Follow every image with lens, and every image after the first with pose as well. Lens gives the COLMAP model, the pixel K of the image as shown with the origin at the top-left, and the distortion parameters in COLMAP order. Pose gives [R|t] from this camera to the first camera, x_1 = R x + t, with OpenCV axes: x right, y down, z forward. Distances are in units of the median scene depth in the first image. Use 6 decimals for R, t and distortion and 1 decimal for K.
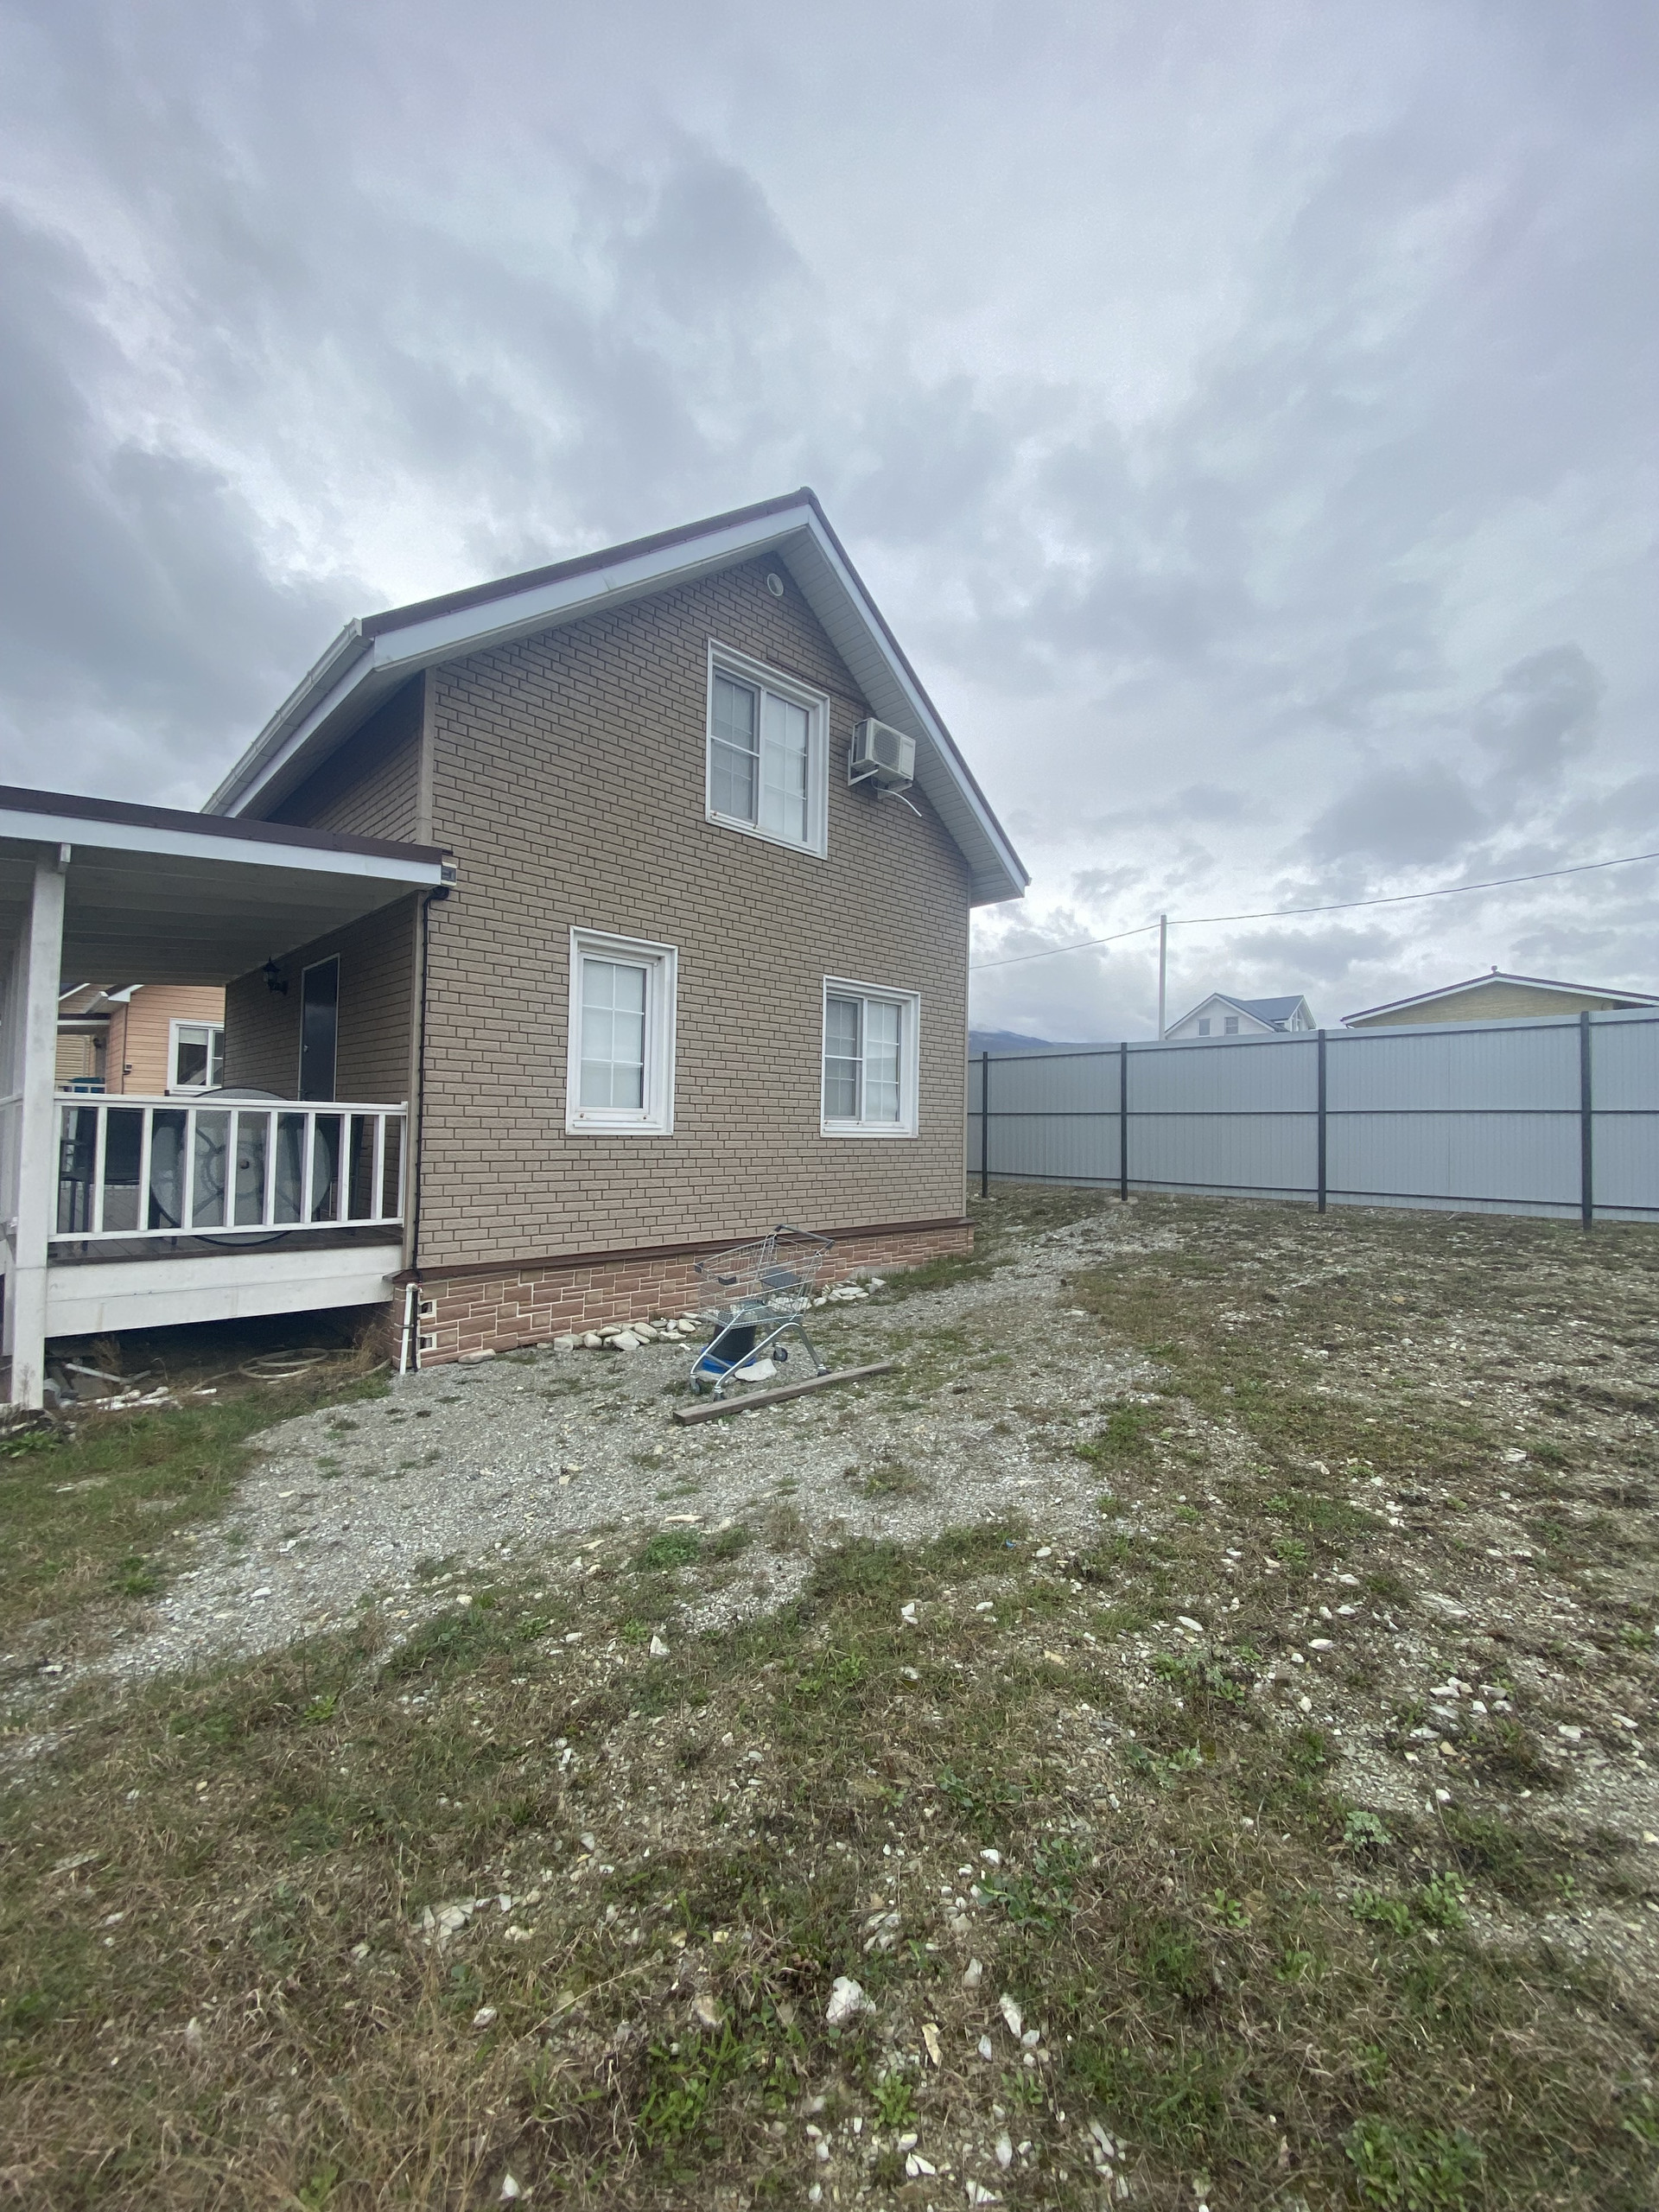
lens RADIAL K [[893.9, 0, 849.7], [0, 893.9, 1094.6], [0, 0, 1]] dist [0.033009, -0.032336]
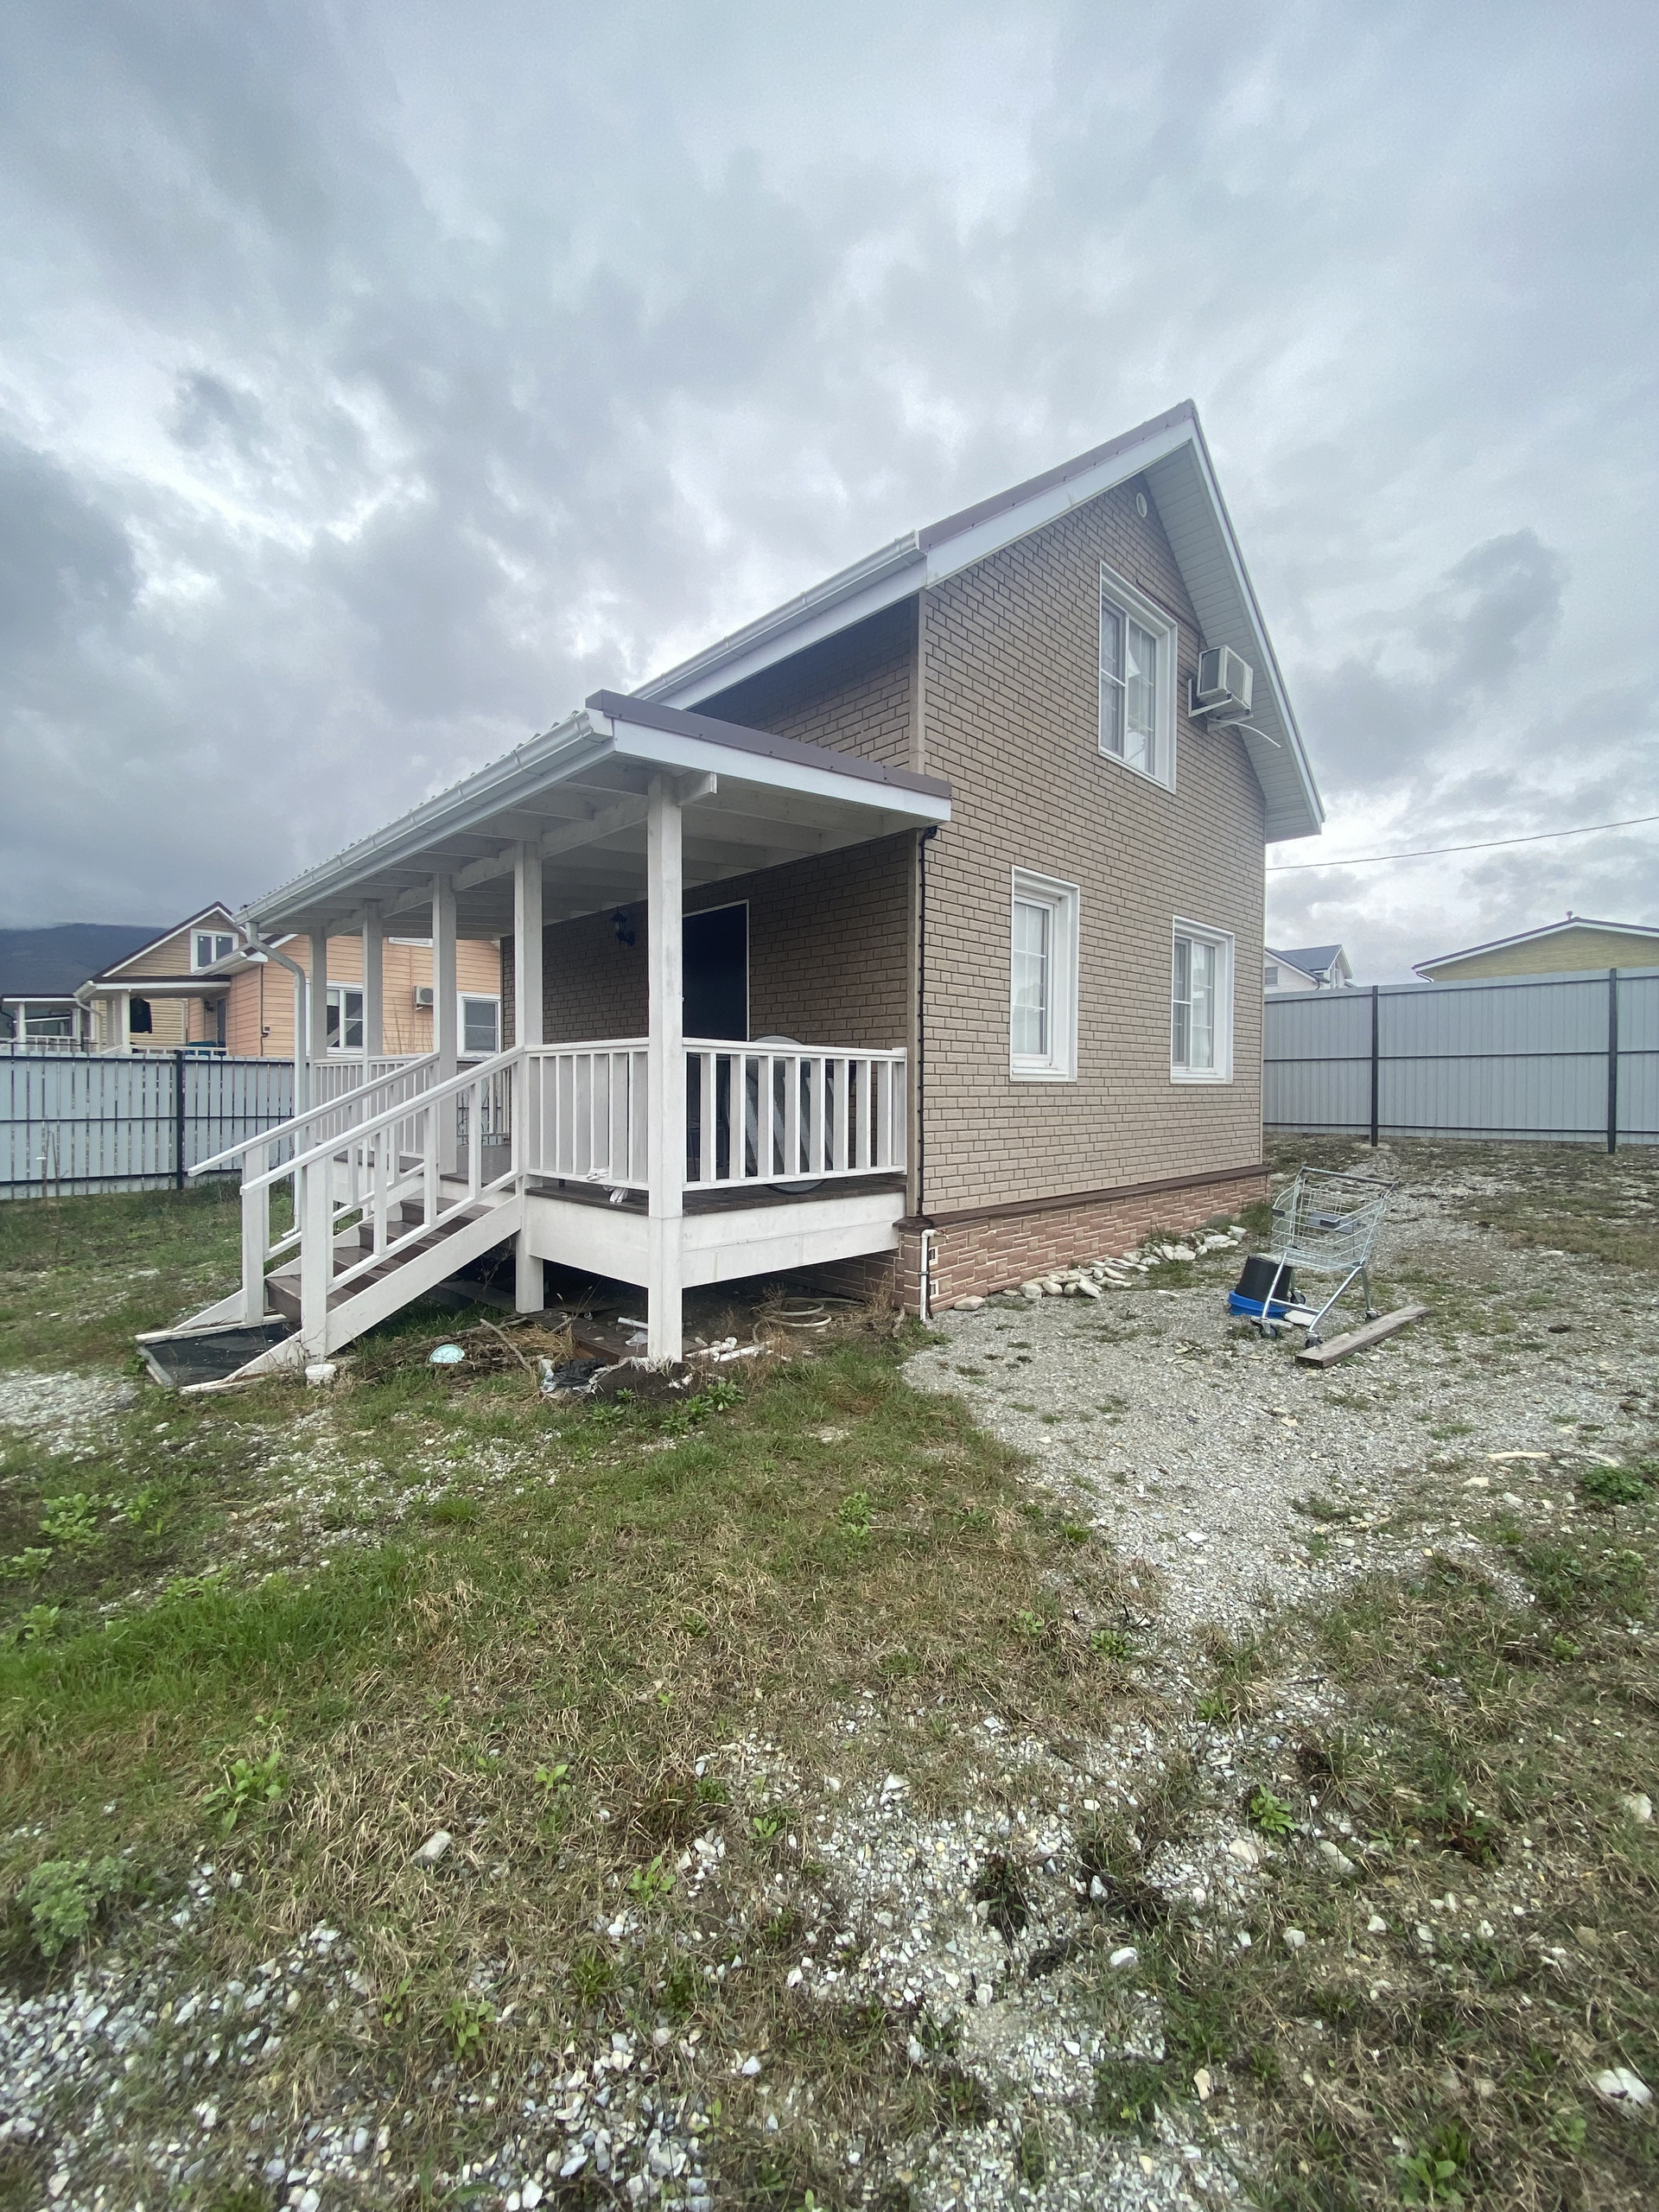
lens RADIAL K [[885.5, 0, 829.5], [0, 885.5, 1106.0], [0, 0, 1]] dist [0.019700, -0.035584]
pose [[0.999894, -0.013821, -0.004534, -0.573114], [0.014068, 0.998102, 0.059961, 0.012836], [0.003697, -0.060018, 0.998190, 0.036236]]
